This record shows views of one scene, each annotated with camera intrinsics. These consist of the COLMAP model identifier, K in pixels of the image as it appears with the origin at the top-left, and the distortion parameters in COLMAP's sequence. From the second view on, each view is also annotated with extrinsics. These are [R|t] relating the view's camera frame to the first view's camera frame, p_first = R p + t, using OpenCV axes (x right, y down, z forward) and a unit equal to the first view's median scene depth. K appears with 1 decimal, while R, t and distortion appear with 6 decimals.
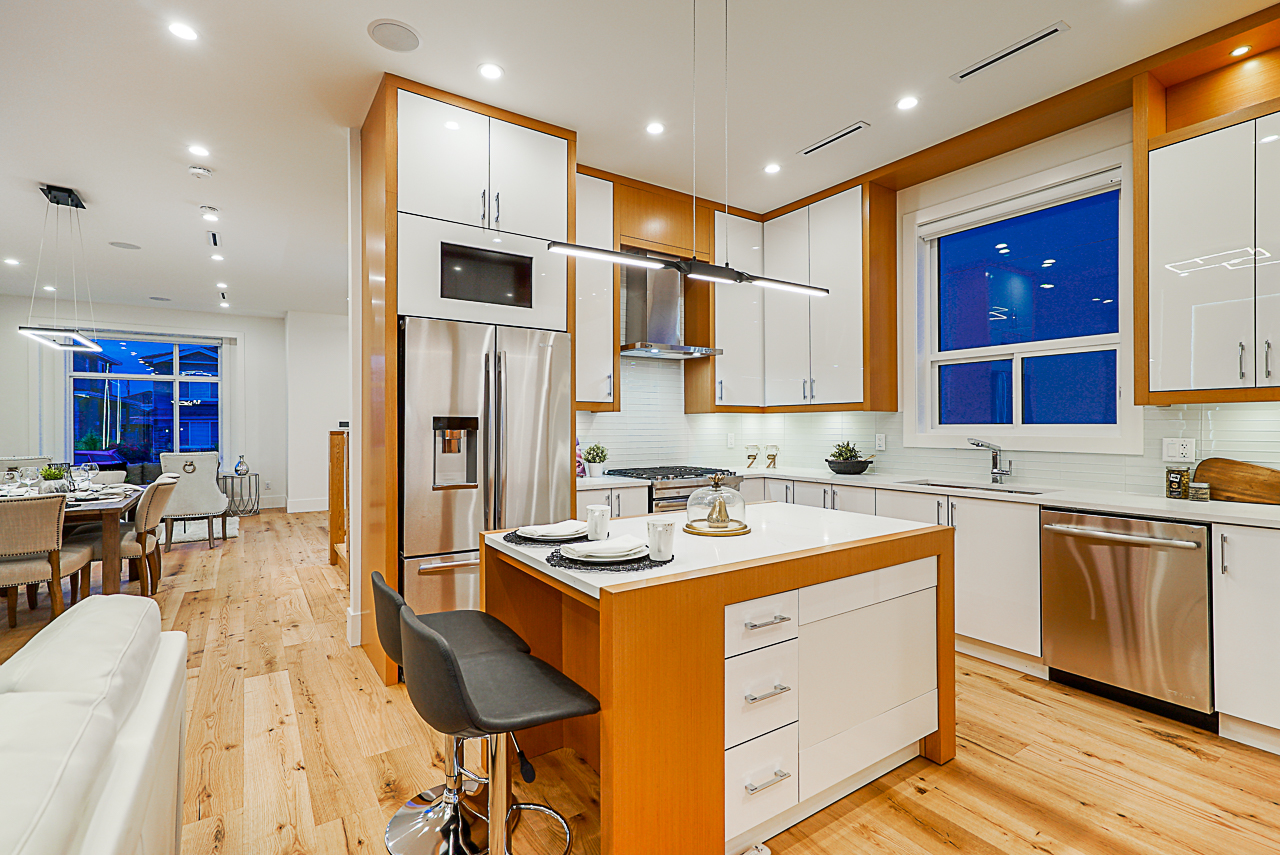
lens RADIAL K [[586.4, 0, 642.5], [0, 586.4, 424.3], [0, 0, 1]] dist [-0.005990, 0.009018]
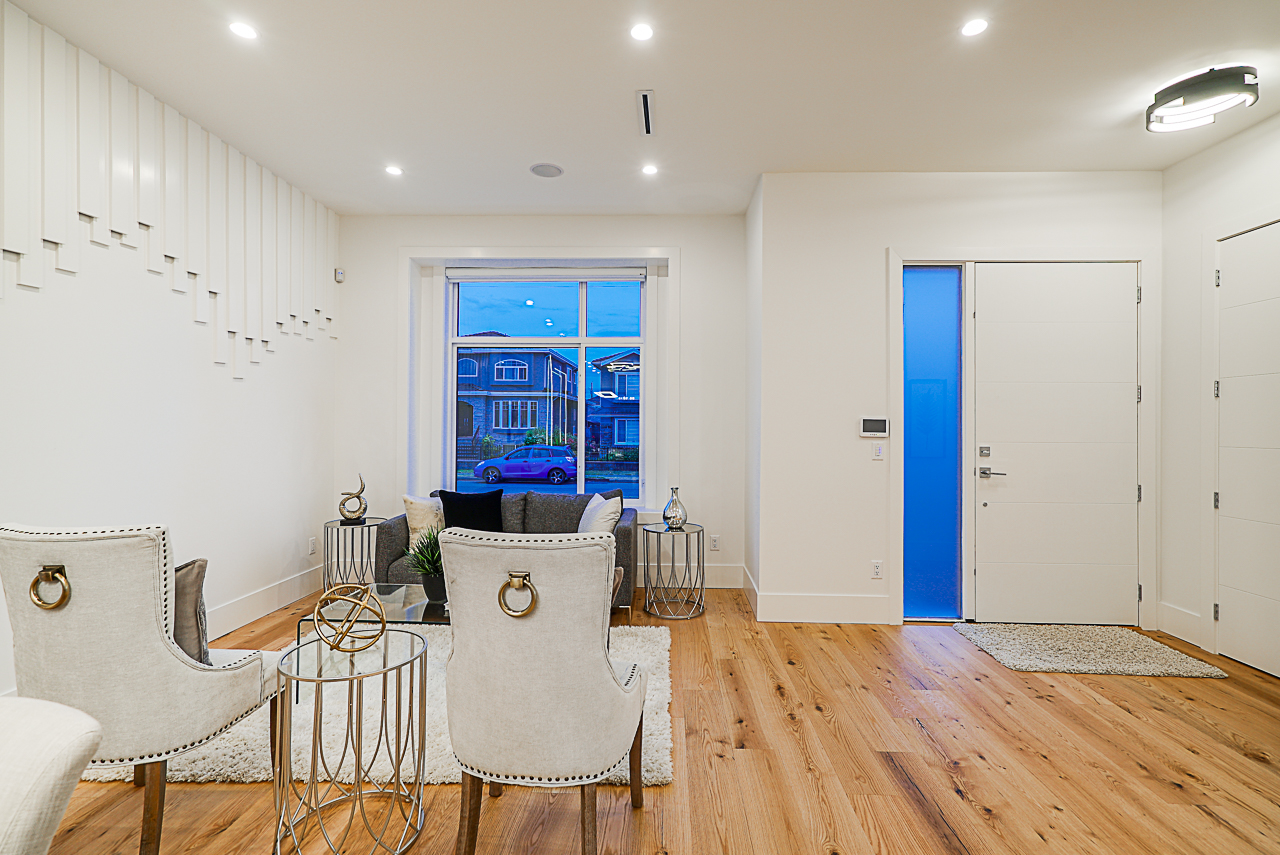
lens RADIAL K [[586.4, 0, 648.5], [0, 586.4, 421.8], [0, 0, 1]] dist [-0.005990, 0.009018]
pose [[0.807366, 0.011863, -0.589932, -0.886843], [-0.012400, 0.999918, 0.003137, -0.004847], [0.589921, 0.004783, 0.807447, 1.267949]]
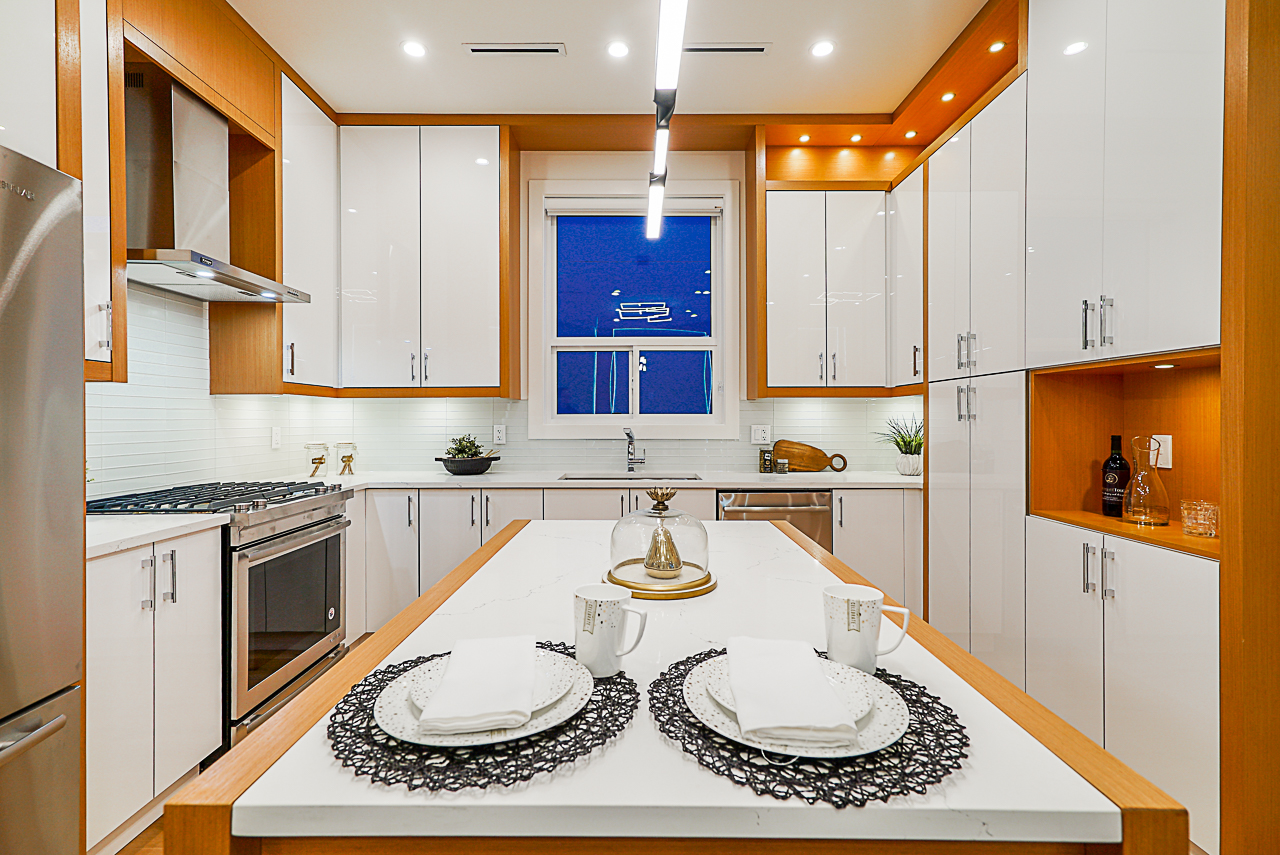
lens RADIAL K [[586.4, 0, 630.9], [0, 586.4, 416.7], [0, 0, 1]] dist [-0.005990, 0.009018]
pose [[0.567412, 0.004607, 0.823421, -0.205863], [-0.001137, 0.999988, -0.004812, 0.008825], [-0.823433, 0.001794, 0.567411, 0.376317]]
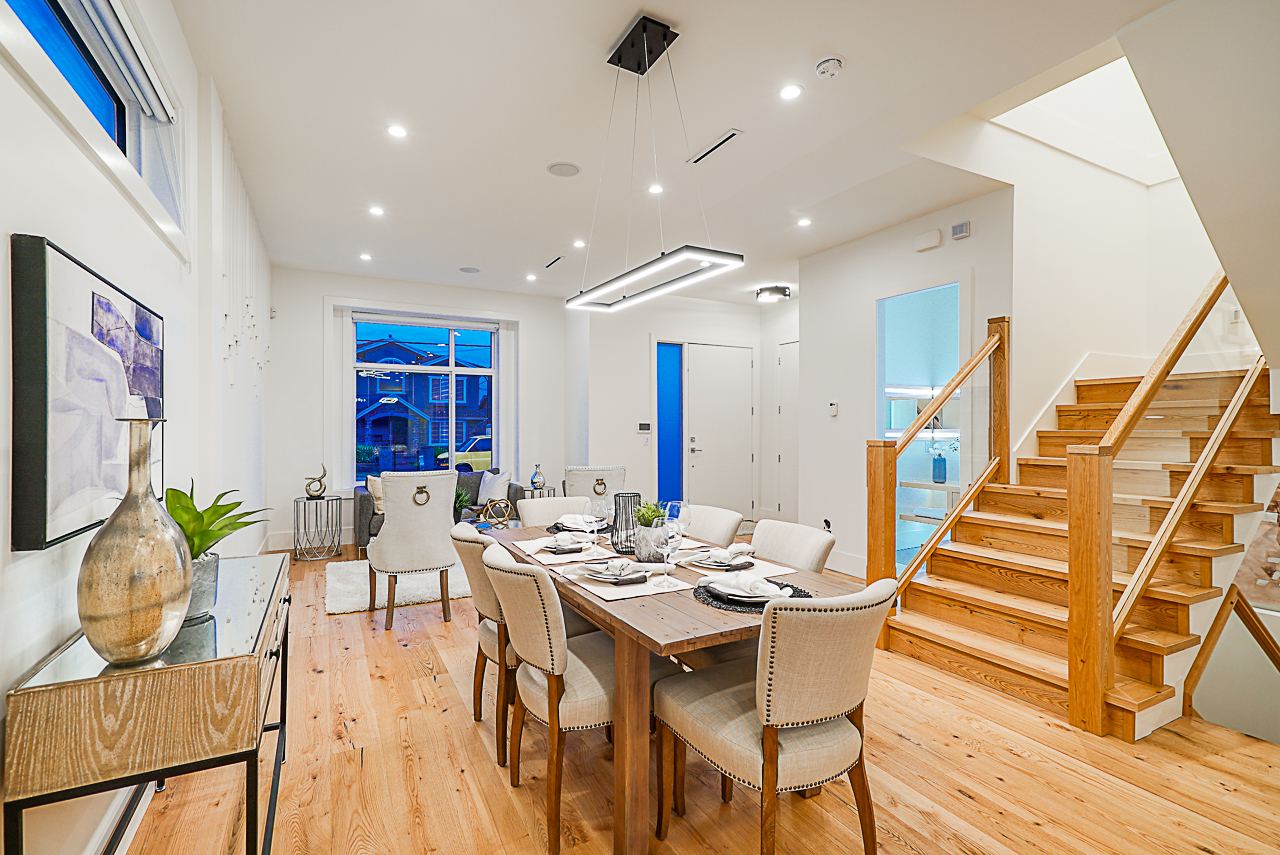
lens RADIAL K [[586.4, 0, 634.0], [0, 586.4, 428.2], [0, 0, 1]] dist [-0.005990, 0.009018]
pose [[0.992744, 0.008677, -0.119934, -0.970023], [-0.008246, 0.999958, 0.004092, -0.003022], [0.119965, -0.003074, 0.992773, 0.436333]]
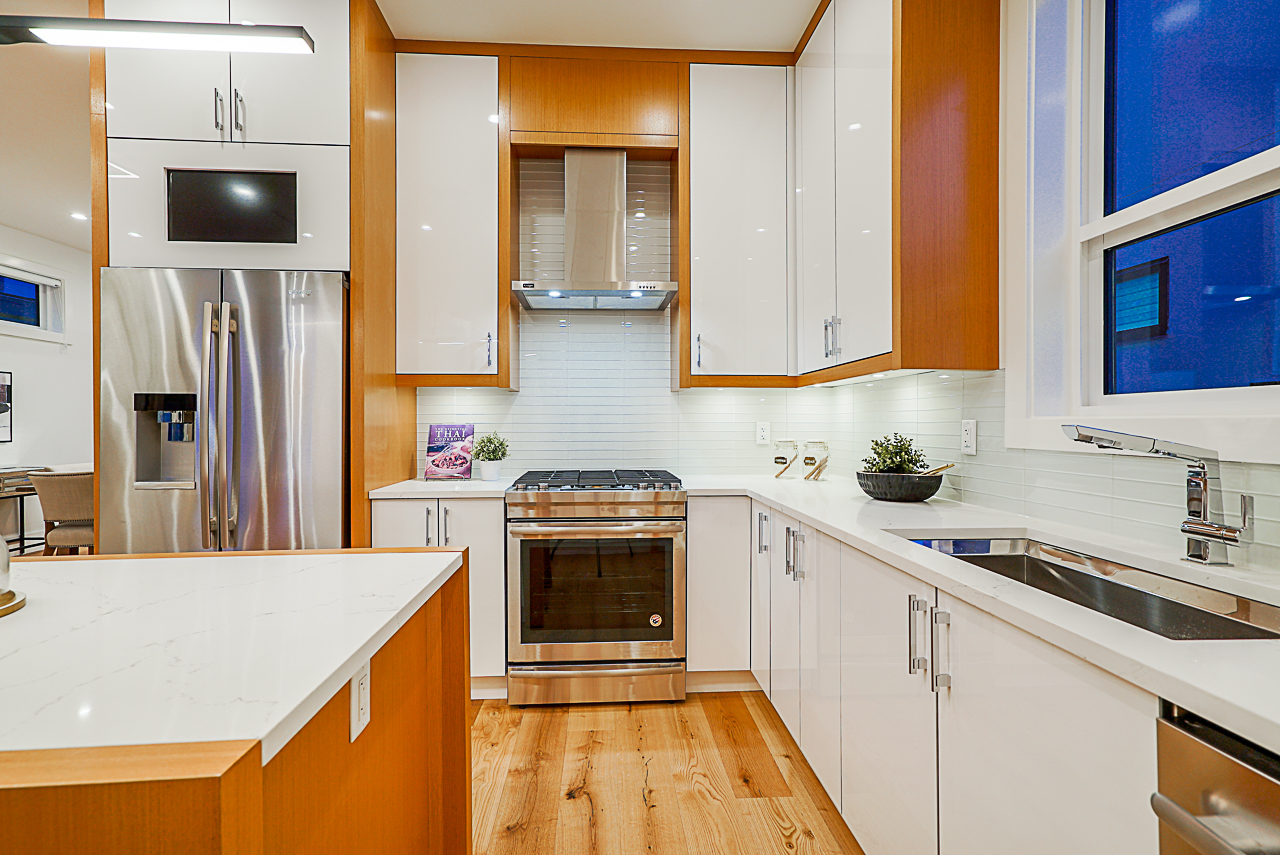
lens RADIAL K [[586.4, 0, 631.4], [0, 586.4, 421.6], [0, 0, 1]] dist [-0.005990, 0.009018]
pose [[0.859004, -0.001679, -0.511966, 0.440055], [0.002077, 0.999998, 0.000206, 0.018819], [0.511965, -0.001241, 0.859005, 0.487303]]
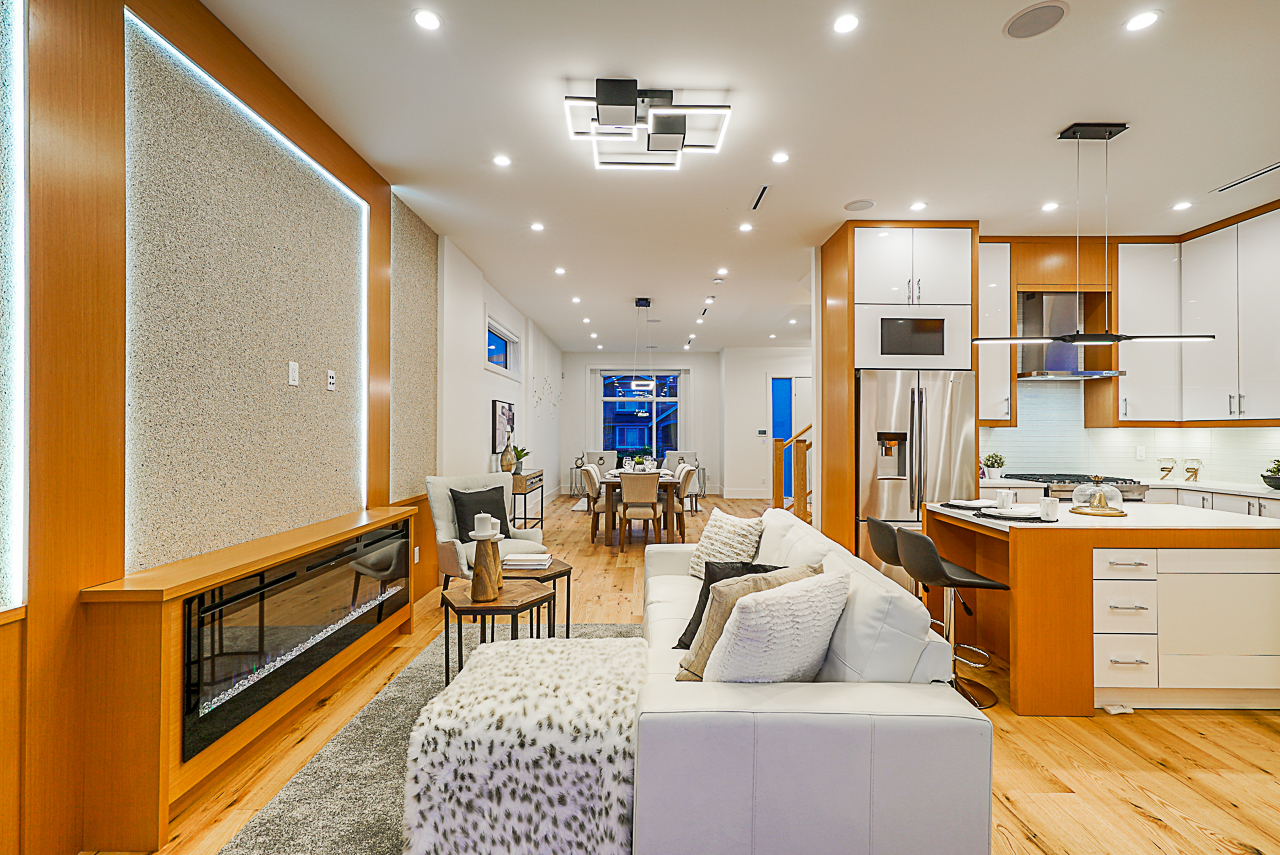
lens RADIAL K [[586.4, 0, 652.0], [0, 586.4, 423.2], [0, 0, 1]] dist [-0.005990, 0.009018]
pose [[0.831308, -0.000952, -0.555811, 0.008234], [-0.005634, 0.999933, -0.010140, -0.013062], [0.555783, 0.011561, 0.831247, -0.456157]]
